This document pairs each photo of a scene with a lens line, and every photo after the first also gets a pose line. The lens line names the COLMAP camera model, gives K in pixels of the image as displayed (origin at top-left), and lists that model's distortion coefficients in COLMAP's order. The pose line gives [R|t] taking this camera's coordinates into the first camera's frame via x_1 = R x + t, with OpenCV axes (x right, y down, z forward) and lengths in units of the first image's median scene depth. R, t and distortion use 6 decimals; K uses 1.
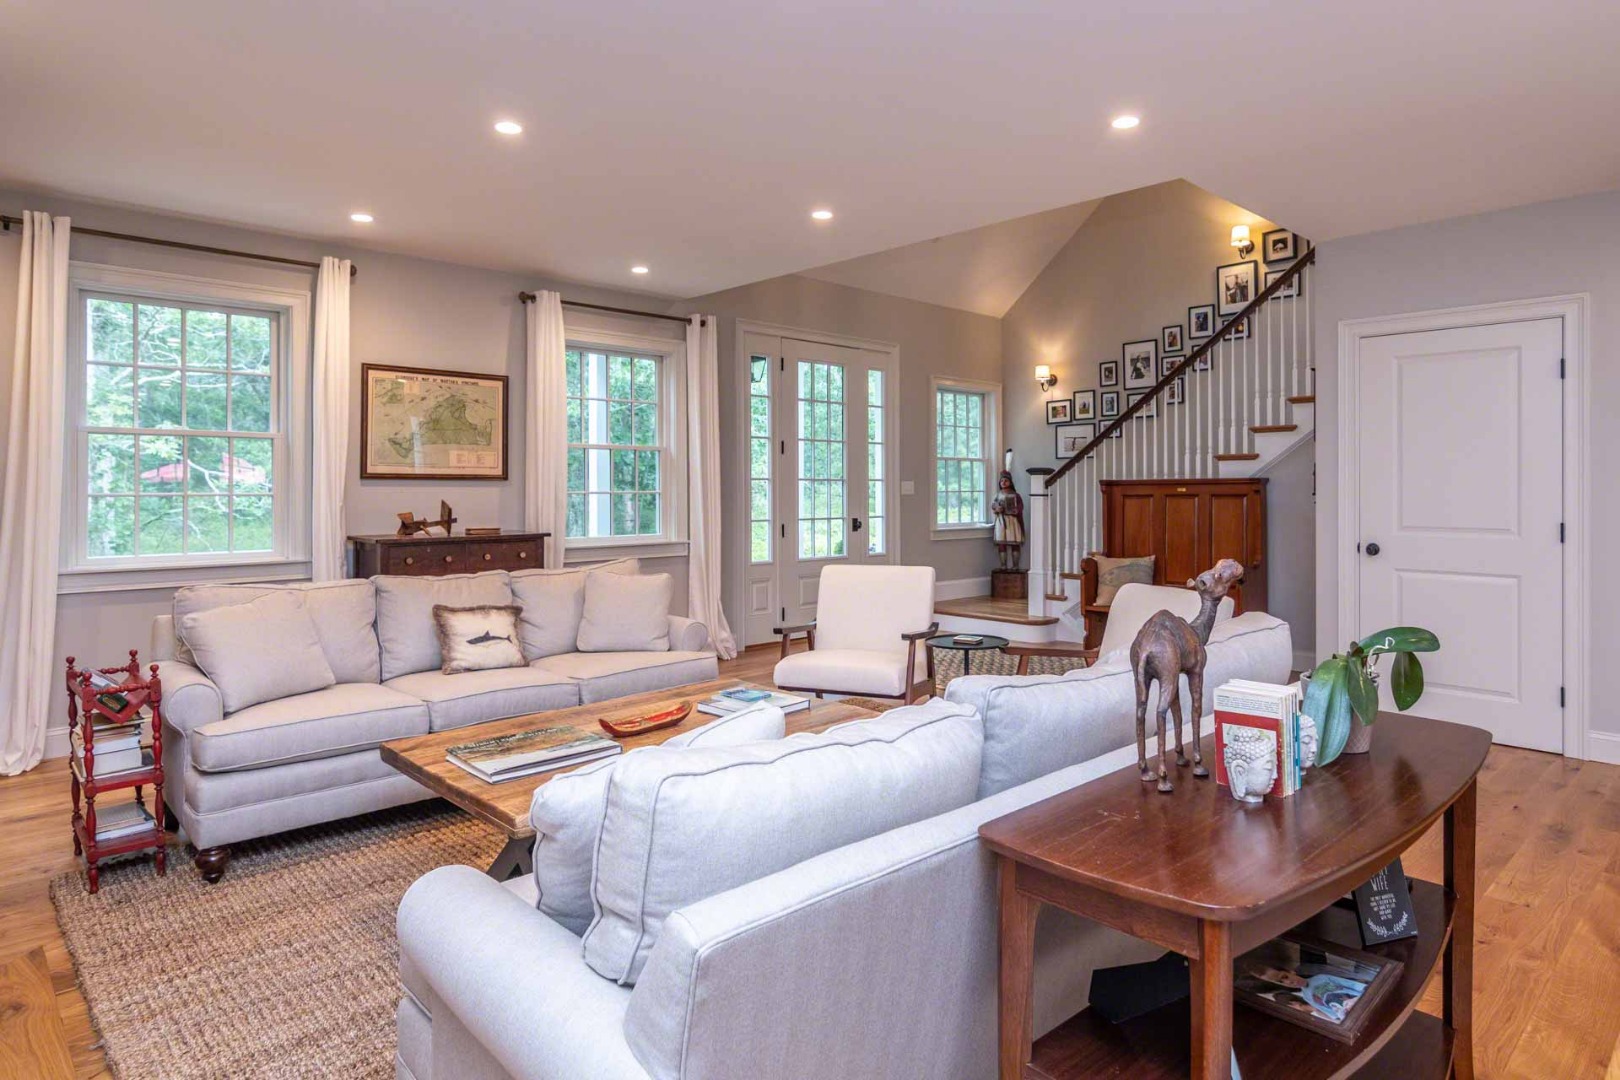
lens RADIAL K [[941.1, 0, 817.4], [0, 941.1, 483.2], [0, 0, 1]] dist [-0.009414, 0.000590]
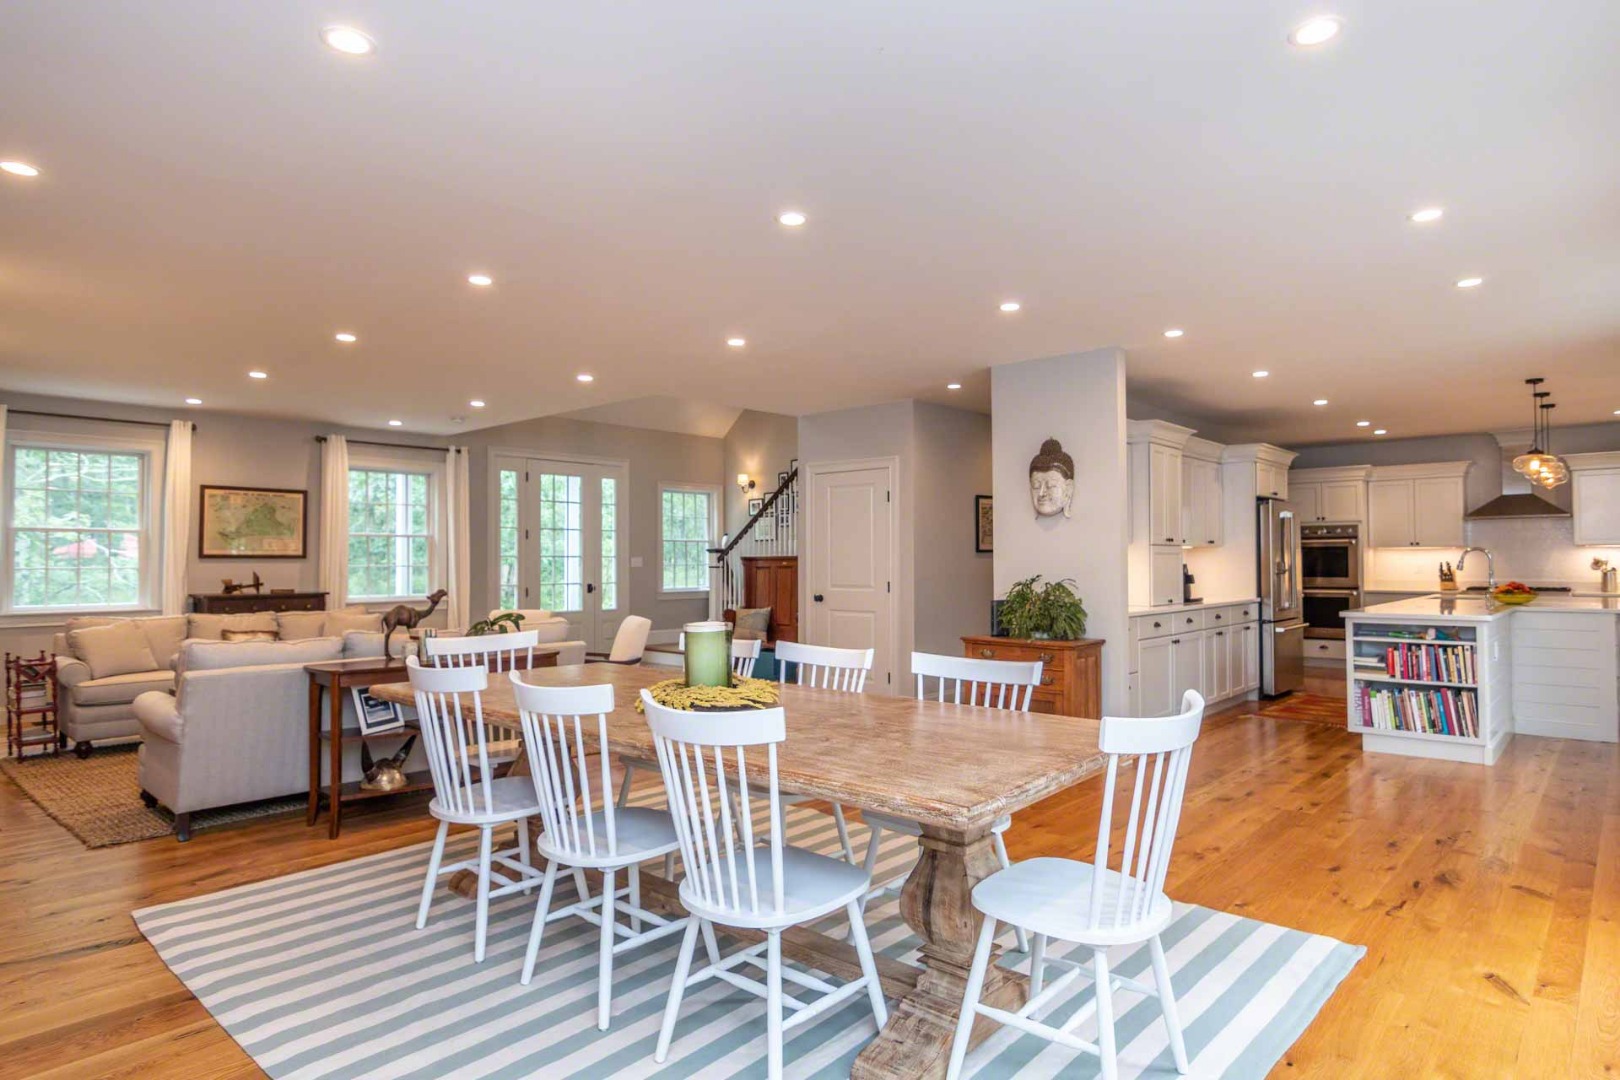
lens RADIAL K [[895.5, 0, 820.6], [0, 895.5, 538.0], [0, 0, 1]] dist [-0.004110, -0.000864]
pose [[0.996421, -0.000253, 0.084524, 0.380142], [0.002041, 0.999776, -0.021071, -0.003989], [-0.084500, 0.021168, 0.996199, -0.519329]]
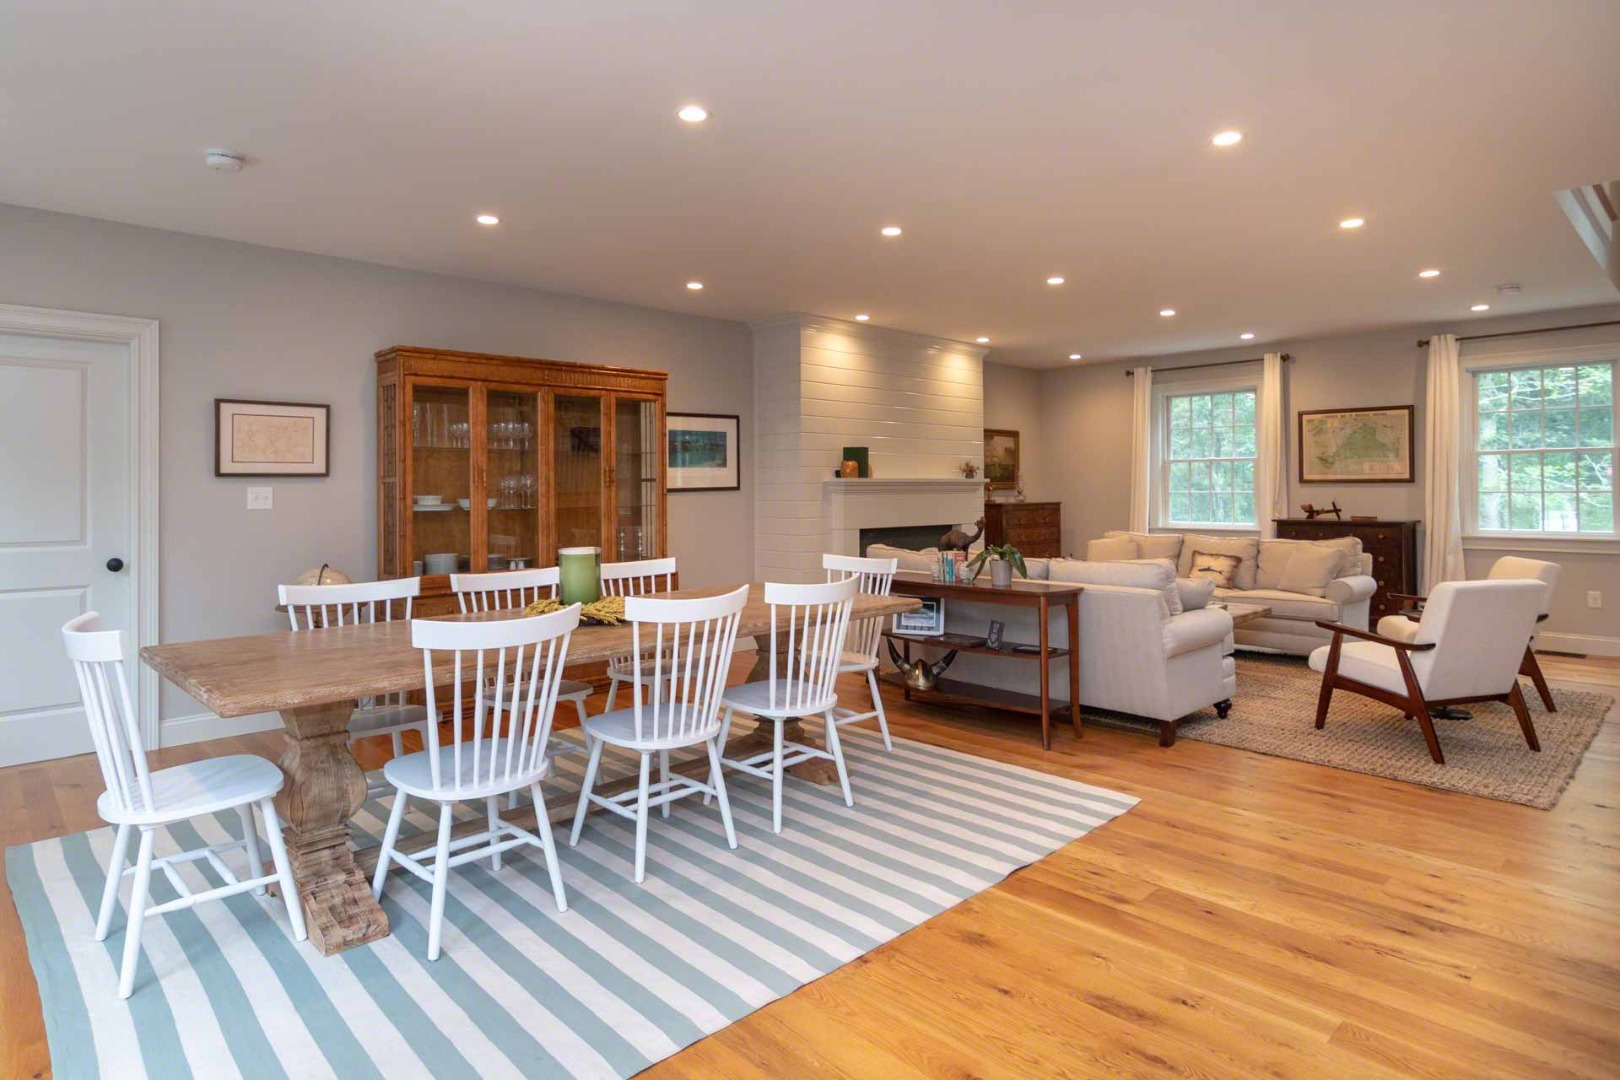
lens RADIAL K [[895.5, 0, 815.6], [0, 895.5, 480.6], [0, 0, 1]] dist [-0.004110, -0.000864]
pose [[-0.014322, -0.001562, -0.999896, 0.956858], [0.012764, 0.999917, -0.001745, -0.014294], [0.999816, -0.012788, -0.014301, 0.161532]]
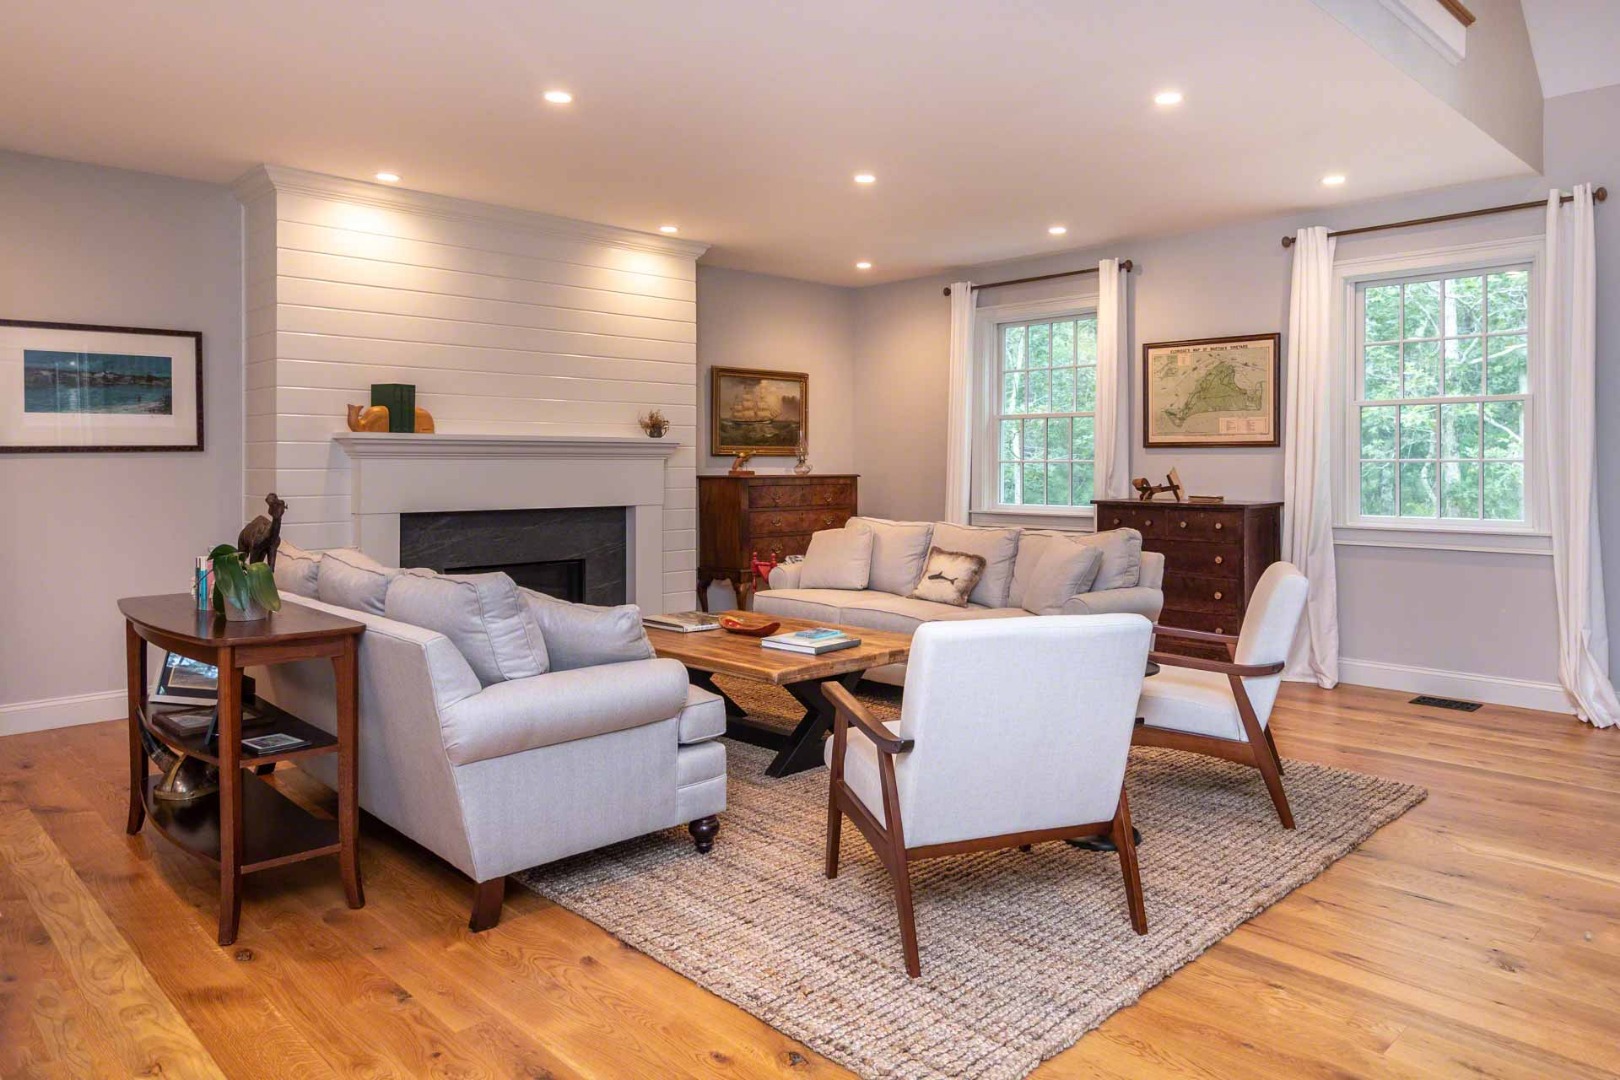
lens RADIAL K [[1045.5, 0, 964.1], [0, 1045.5, 479.1], [0, 0, 1]] dist [-0.007495, 0.000337]
pose [[0.053747, 0.022253, -0.998307, 0.669309], [0.007039, 0.999718, 0.022663, 0.003278], [0.998530, -0.008245, 0.053575, 0.635751]]
